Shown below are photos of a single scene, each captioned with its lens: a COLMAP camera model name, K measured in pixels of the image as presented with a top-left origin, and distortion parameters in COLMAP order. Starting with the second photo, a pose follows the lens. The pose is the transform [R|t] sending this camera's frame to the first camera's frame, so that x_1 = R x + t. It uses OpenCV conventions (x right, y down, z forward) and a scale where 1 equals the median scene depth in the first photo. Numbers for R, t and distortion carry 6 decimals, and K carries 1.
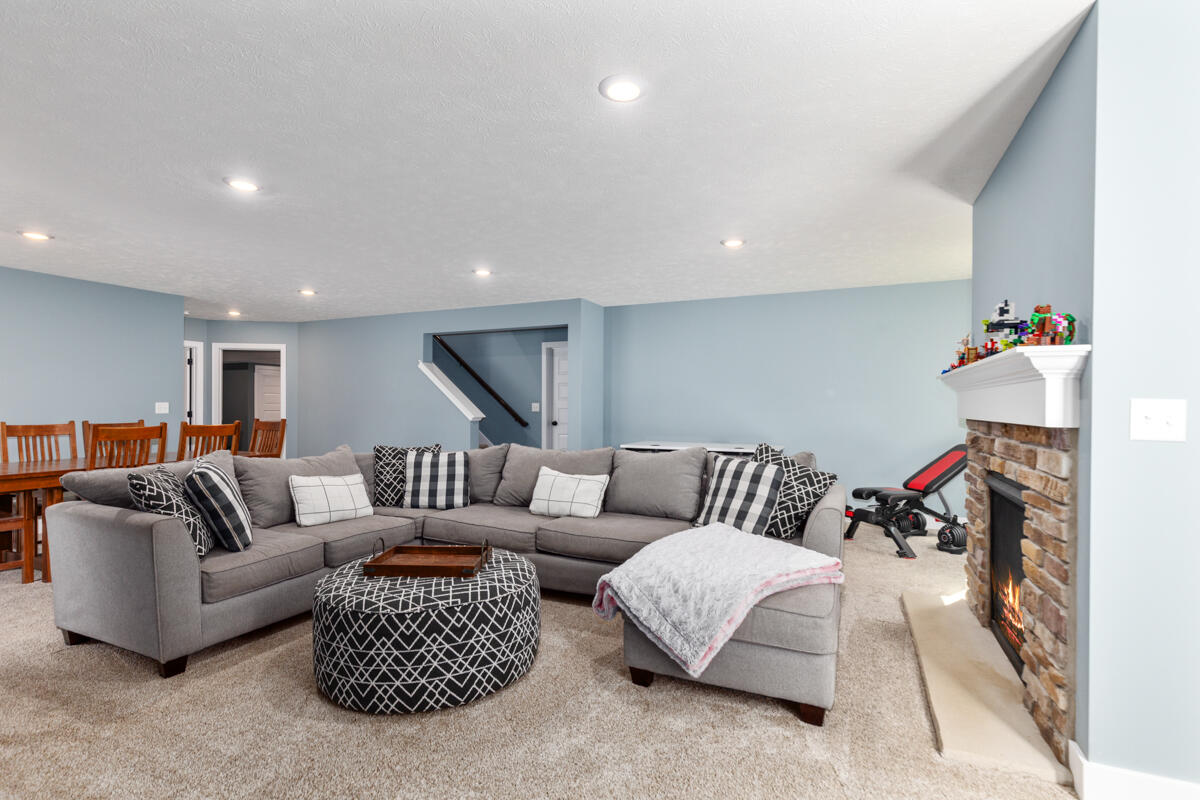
lens RADIAL K [[550.6, 0, 611.6], [0, 550.6, 398.8], [0, 0, 1]] dist [0.012418, -0.001328]
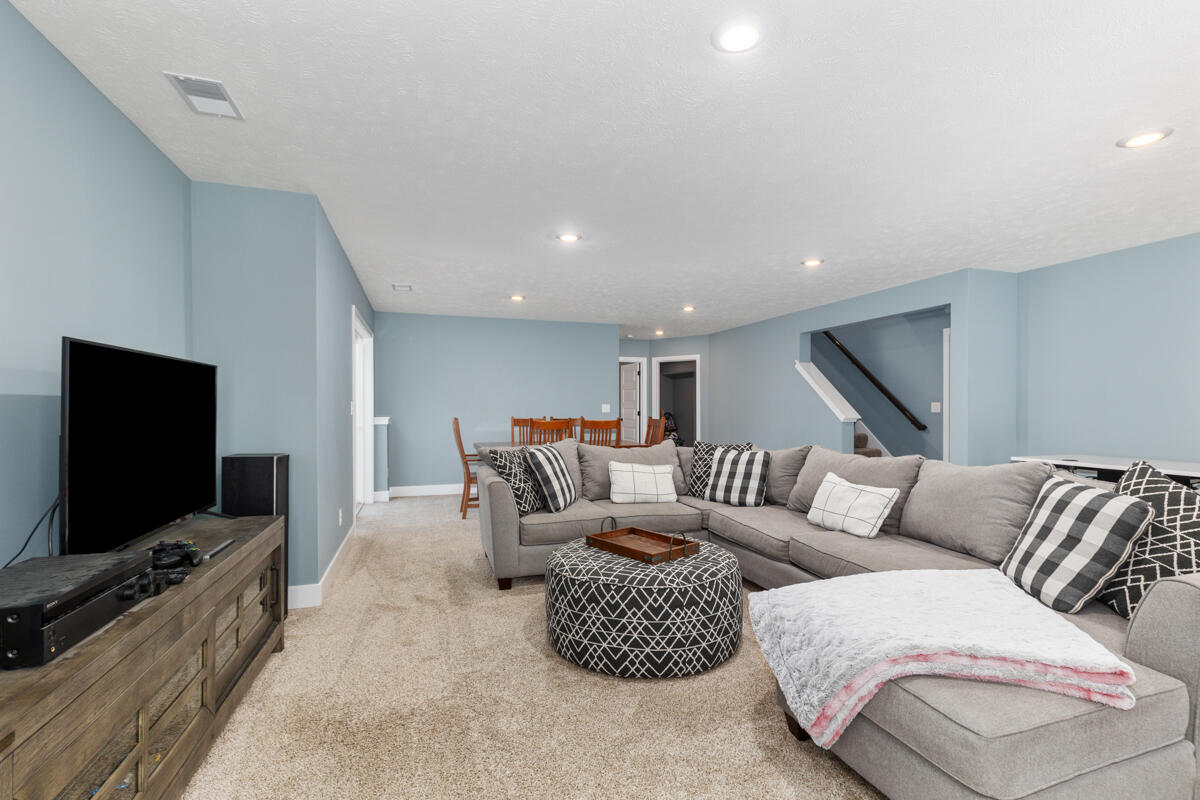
lens RADIAL K [[550.6, 0, 612.6], [0, 550.6, 407.3], [0, 0, 1]] dist [0.012418, -0.001328]
pose [[0.683035, -0.003540, -0.730377, 0.398281], [0.011358, 0.999919, 0.005775, 0.013005], [0.730297, -0.012240, 0.683020, 0.195642]]
